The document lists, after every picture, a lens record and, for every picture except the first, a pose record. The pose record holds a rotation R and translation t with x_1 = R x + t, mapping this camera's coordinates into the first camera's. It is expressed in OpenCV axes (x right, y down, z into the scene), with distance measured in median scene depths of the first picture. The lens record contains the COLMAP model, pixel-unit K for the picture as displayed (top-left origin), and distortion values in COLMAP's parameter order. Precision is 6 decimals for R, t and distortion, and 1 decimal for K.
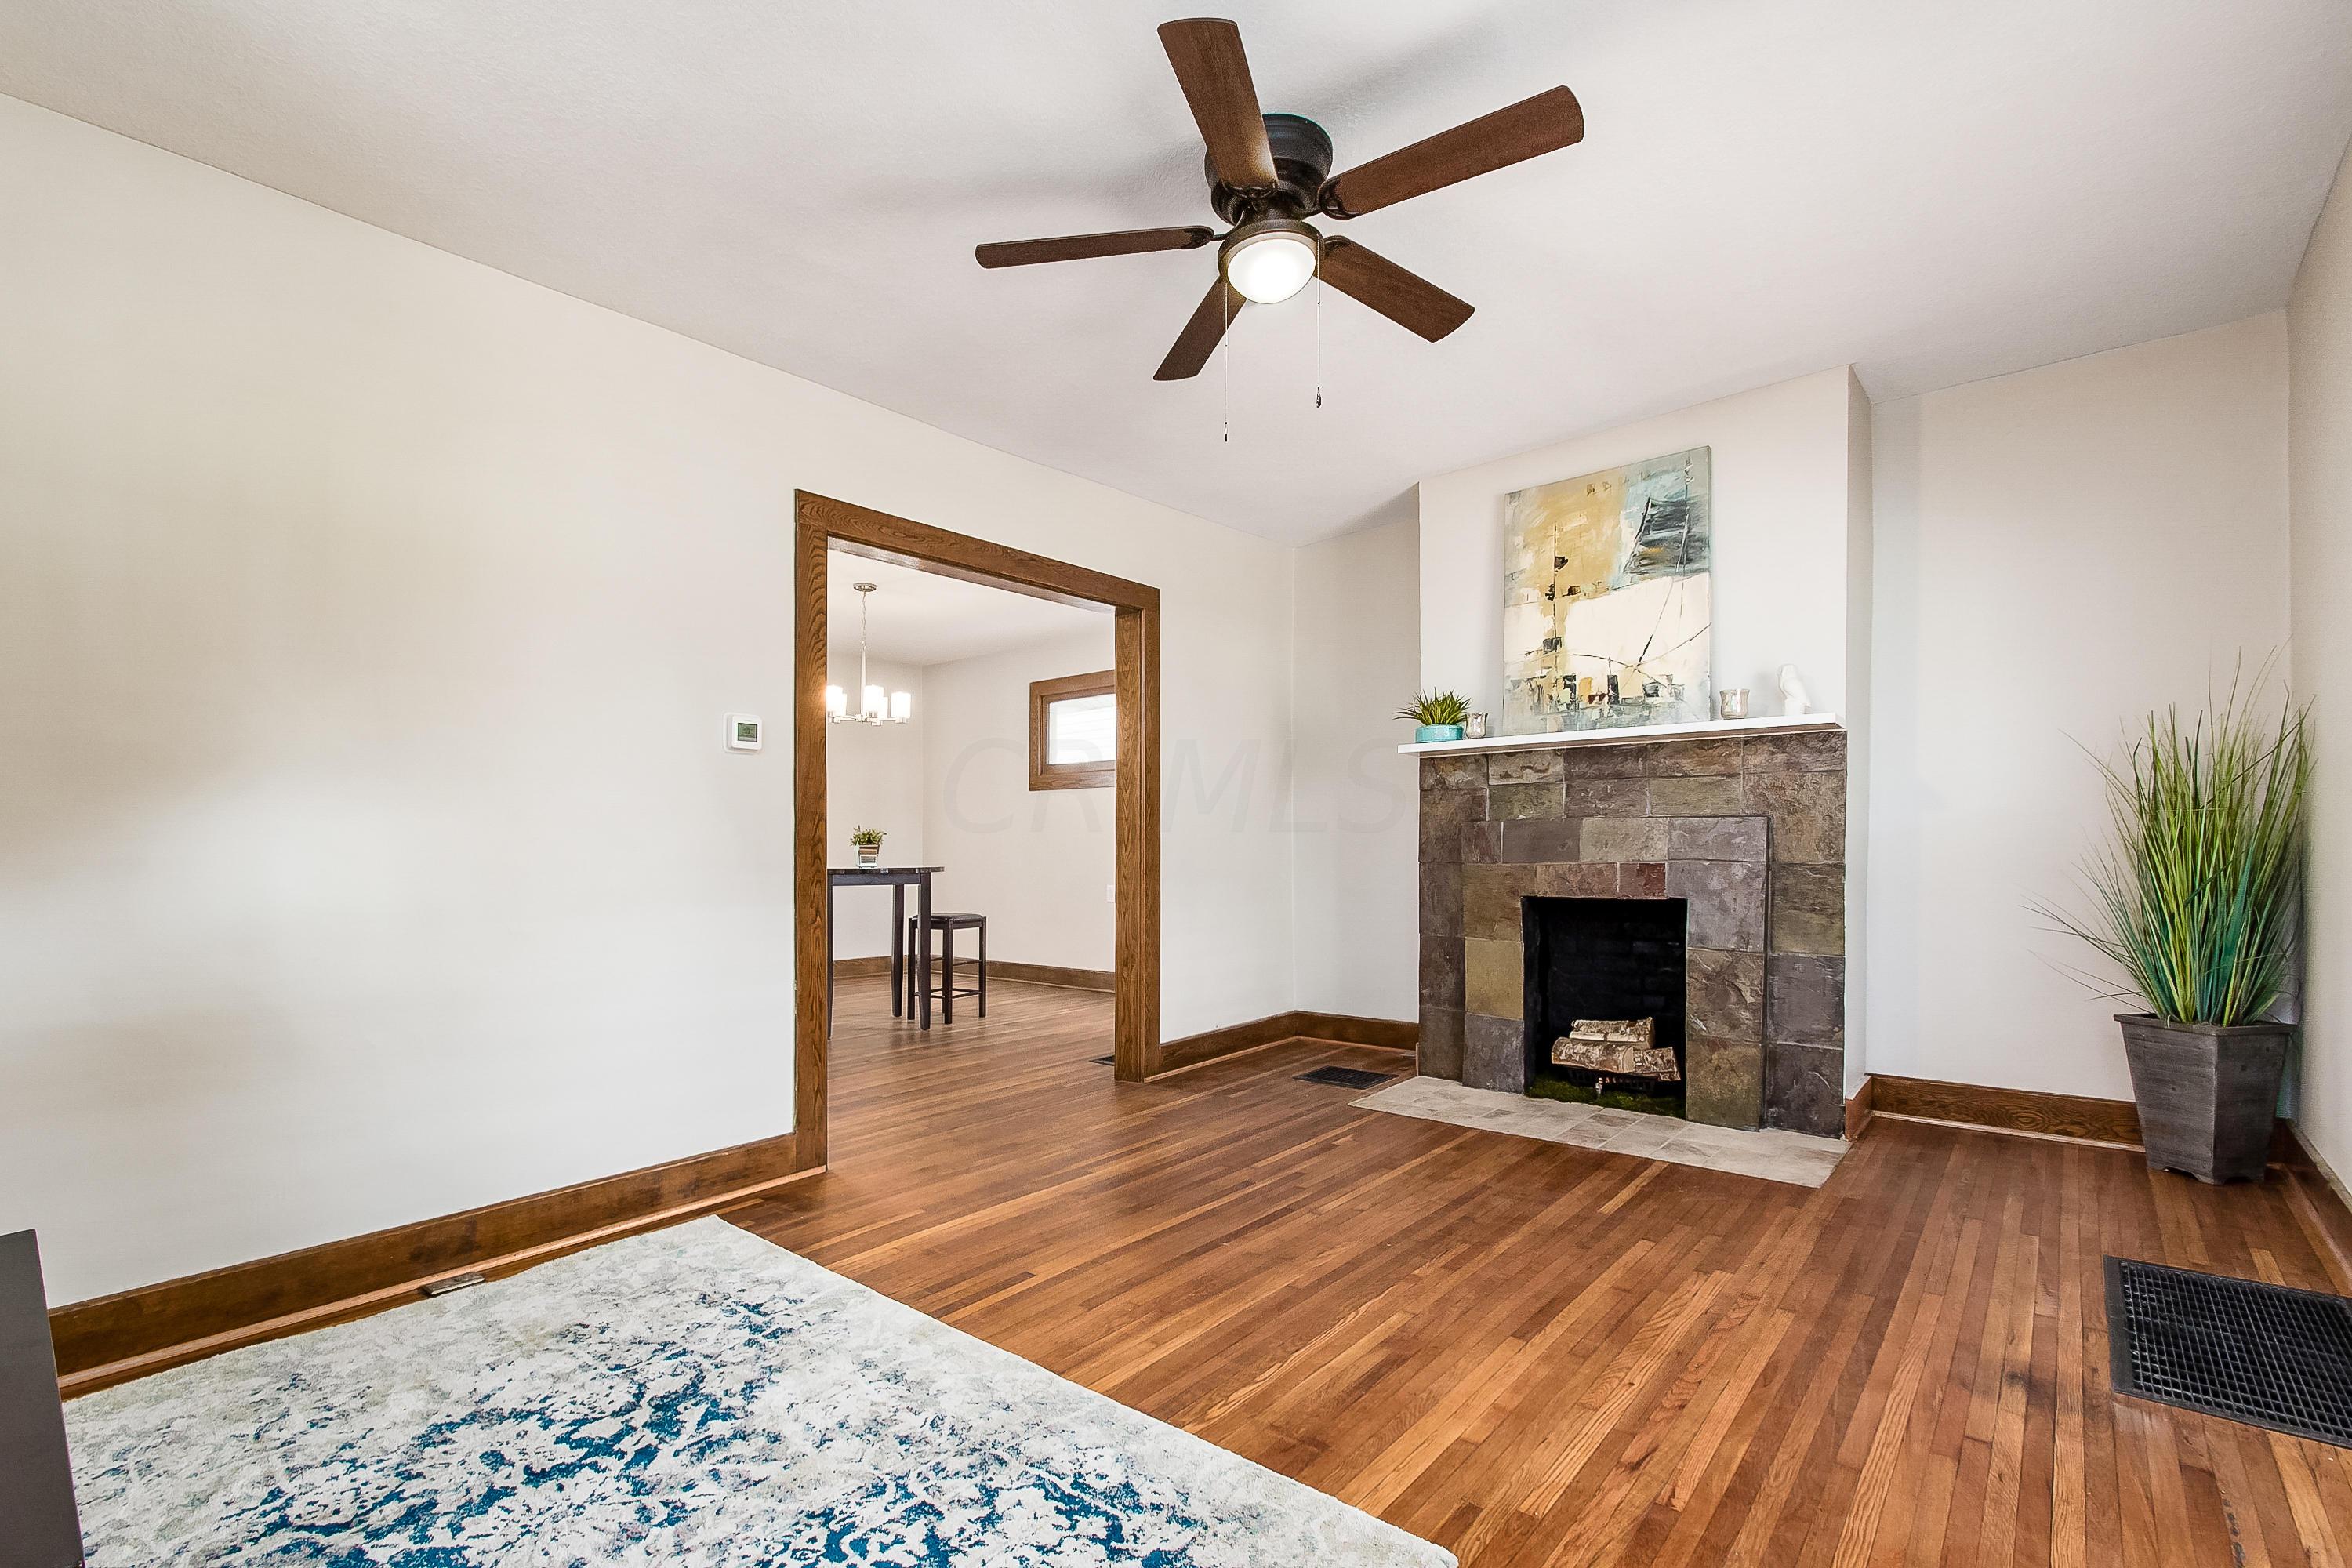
lens RADIAL K [[1042.5, 0, 1128.2], [0, 1042.5, 827.7], [0, 0, 1]] dist [-0.000090, 0.000218]
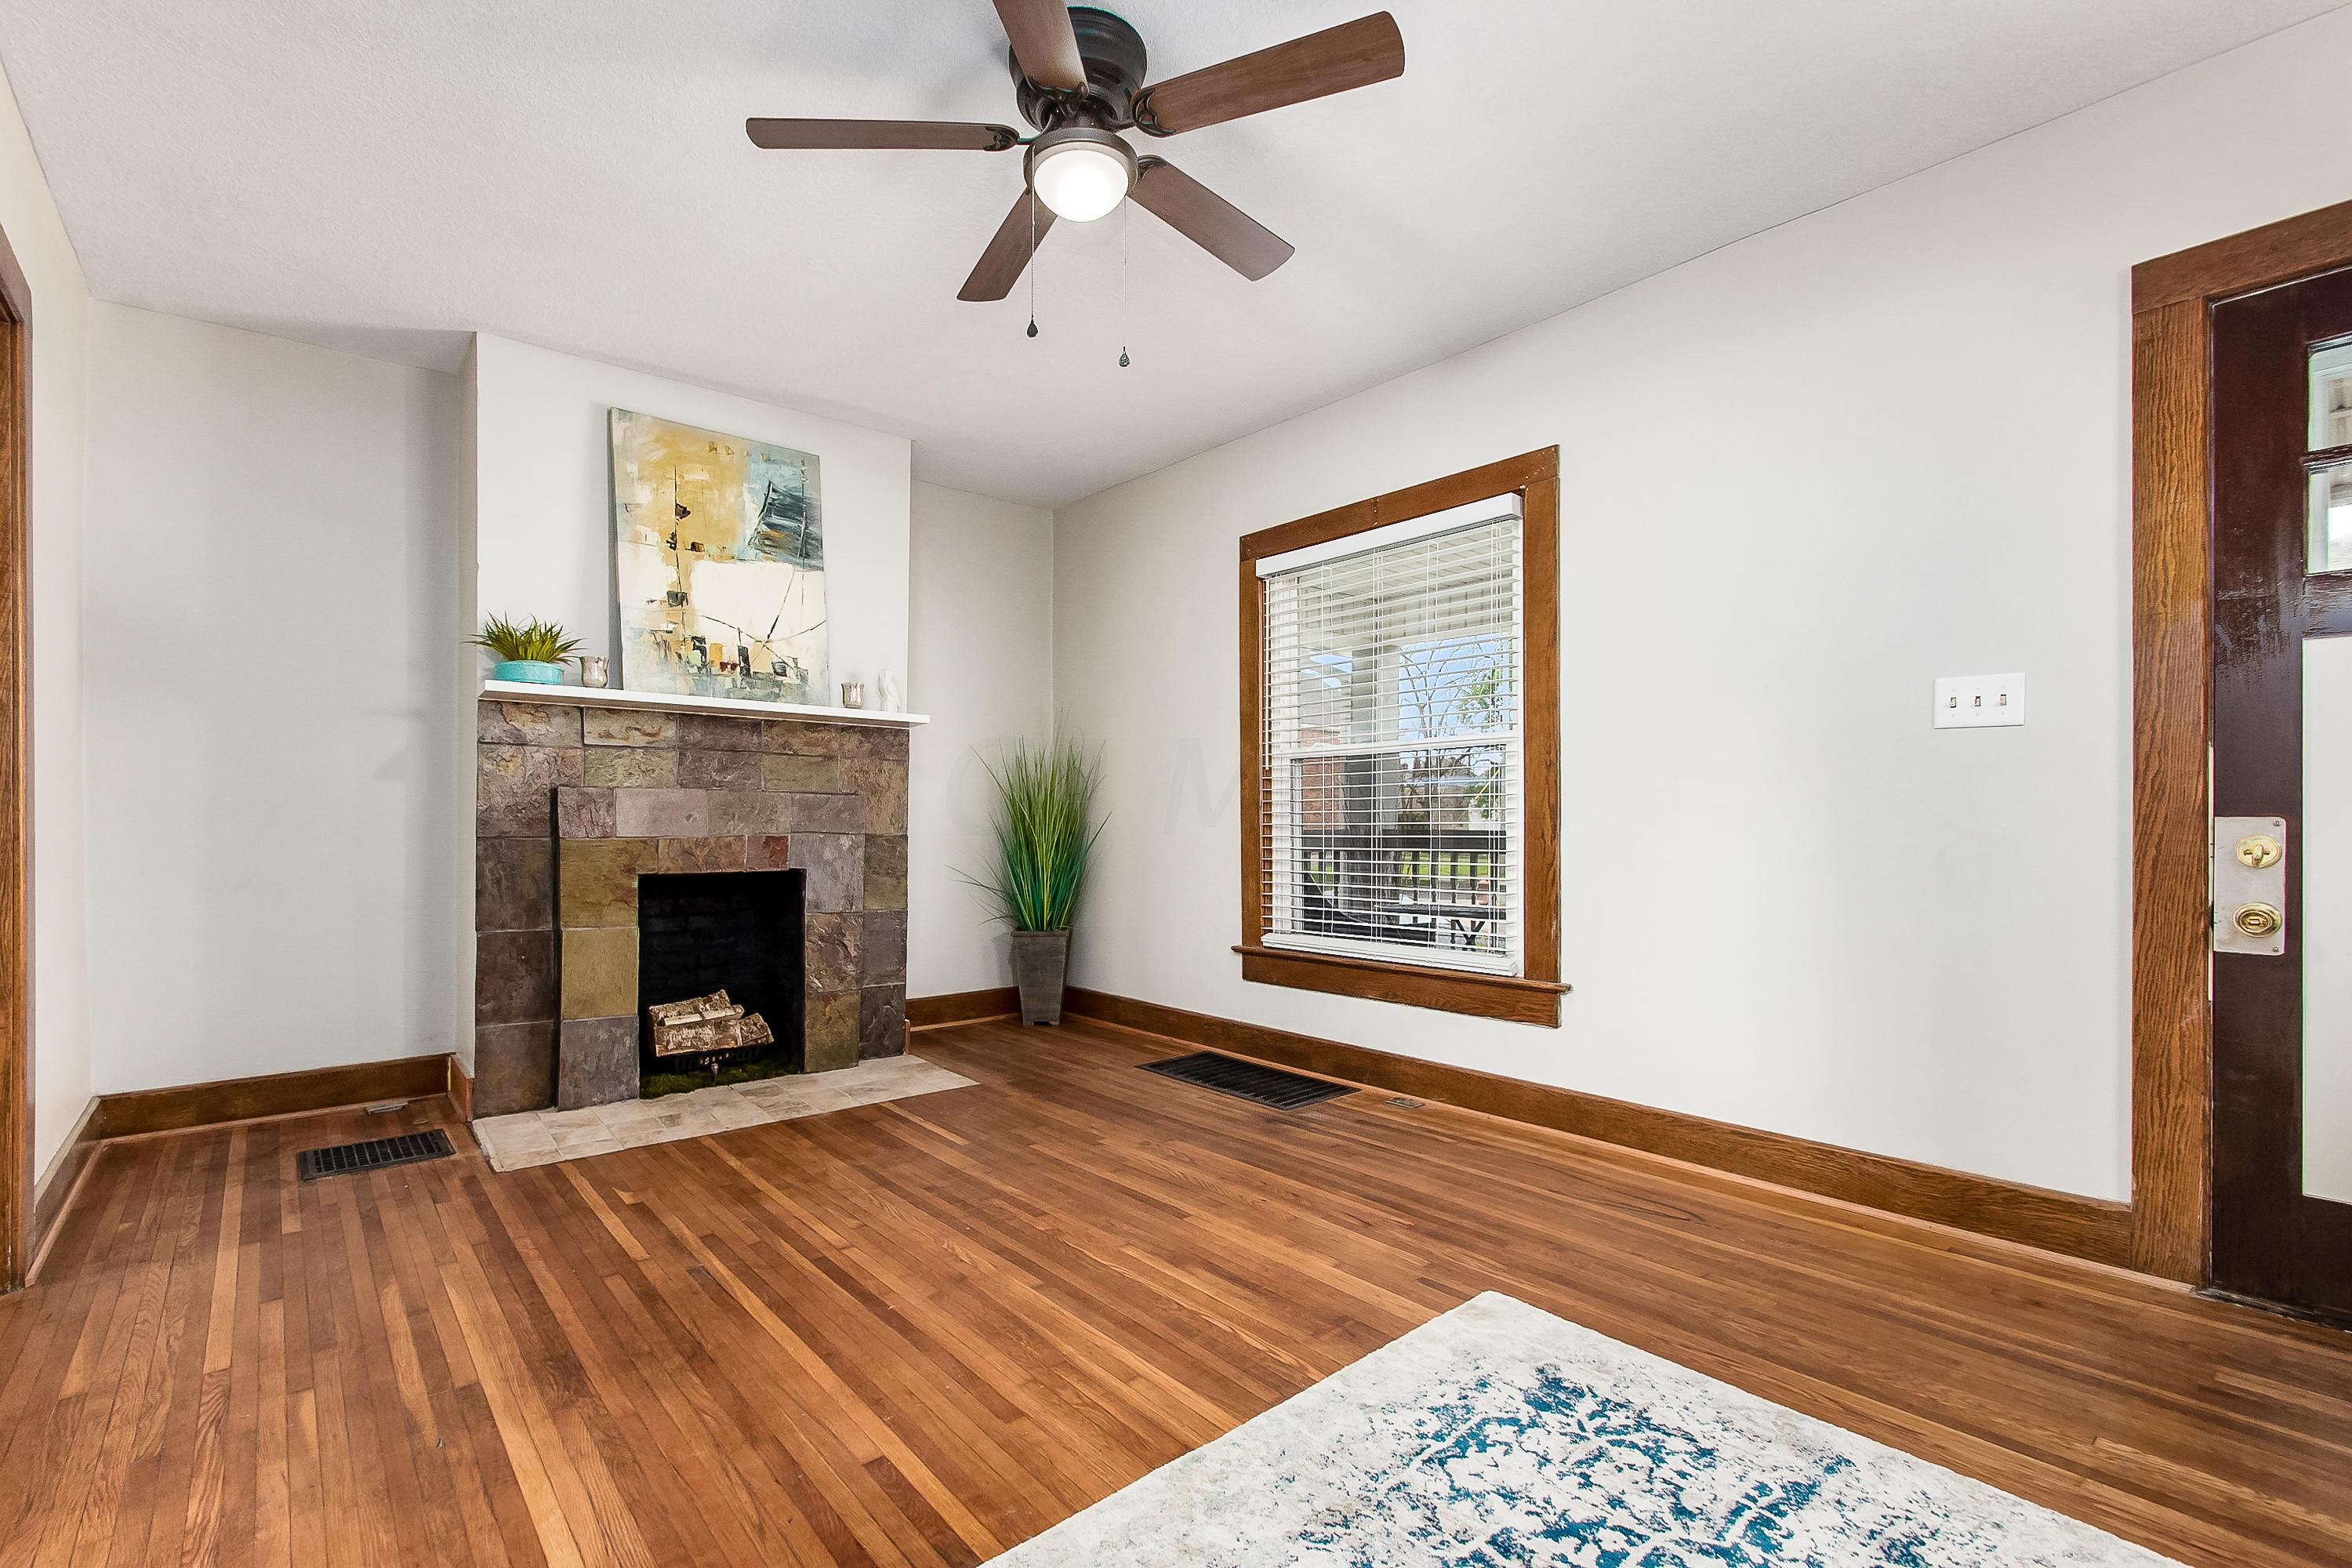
lens RADIAL K [[1042.5, 0, 1128.2], [0, 1042.5, 827.7], [0, 0, 1]] dist [-0.000090, 0.000218]
pose [[0.148615, 0.007736, 0.988865, -0.480387], [-0.021289, 0.999763, -0.004622, 0.023636], [-0.988666, -0.020365, 0.148744, 0.509514]]
